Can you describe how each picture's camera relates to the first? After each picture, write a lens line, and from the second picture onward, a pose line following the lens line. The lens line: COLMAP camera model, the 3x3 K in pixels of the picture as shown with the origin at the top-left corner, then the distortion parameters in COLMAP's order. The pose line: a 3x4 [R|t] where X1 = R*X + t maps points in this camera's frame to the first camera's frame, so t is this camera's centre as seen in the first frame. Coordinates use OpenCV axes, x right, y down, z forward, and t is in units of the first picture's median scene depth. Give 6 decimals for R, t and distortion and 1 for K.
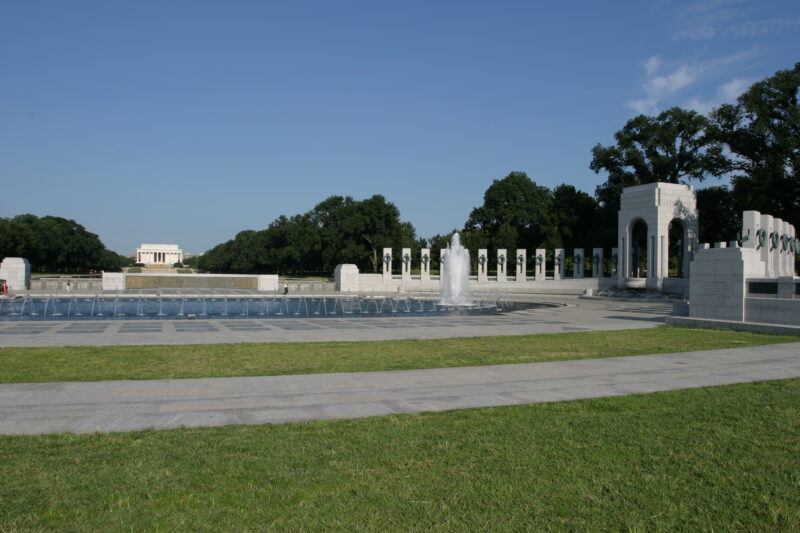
lens RADIAL K [[618.0, 0, 398.4], [0, 618.0, 273.6], [0, 0, 1]] dist [-0.080057, 0.044609]
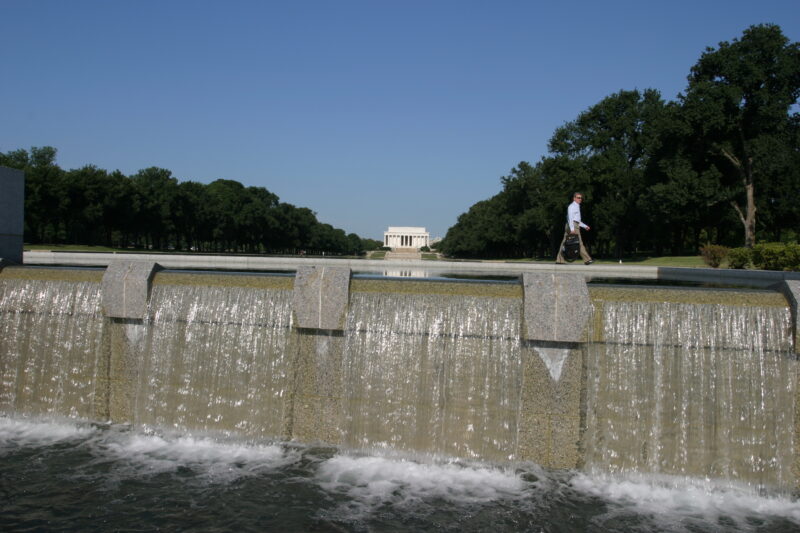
lens RADIAL K [[618.0, 0, 399.1], [0, 618.0, 267.6], [0, 0, 1]] dist [-0.080057, 0.044609]
pose [[0.915369, 0.015649, -0.402311, -0.115415], [-0.011006, 0.999844, 0.013850, 0.010255], [0.402465, -0.008250, 0.915398, 0.837118]]
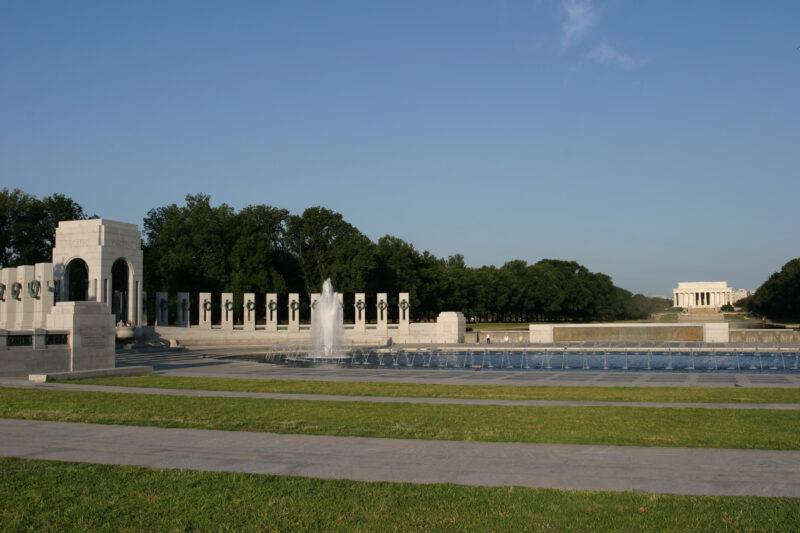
lens RADIAL K [[816.5, 0, 401.4], [0, 816.5, 262.4], [0, 0, 1]] dist [-0.038650, 0.000000]
pose [[0.732908, -0.068967, -0.676823, 0.182042], [0.021393, 0.996693, -0.078395, -0.002204], [0.679991, 0.042977, 0.731960, -0.058037]]
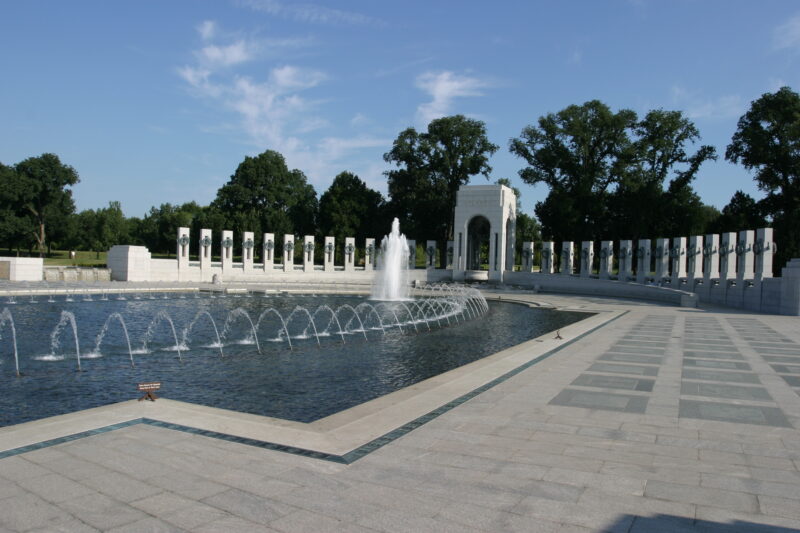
lens RADIAL K [[618.0, 0, 399.7], [0, 618.0, 267.8], [0, 0, 1]] dist [-0.080057, 0.044609]
pose [[0.736137, 0.012981, 0.676709, -0.307095], [-0.025079, 0.999653, 0.008106, -0.002229], [-0.676368, -0.022939, 0.736206, 0.198204]]
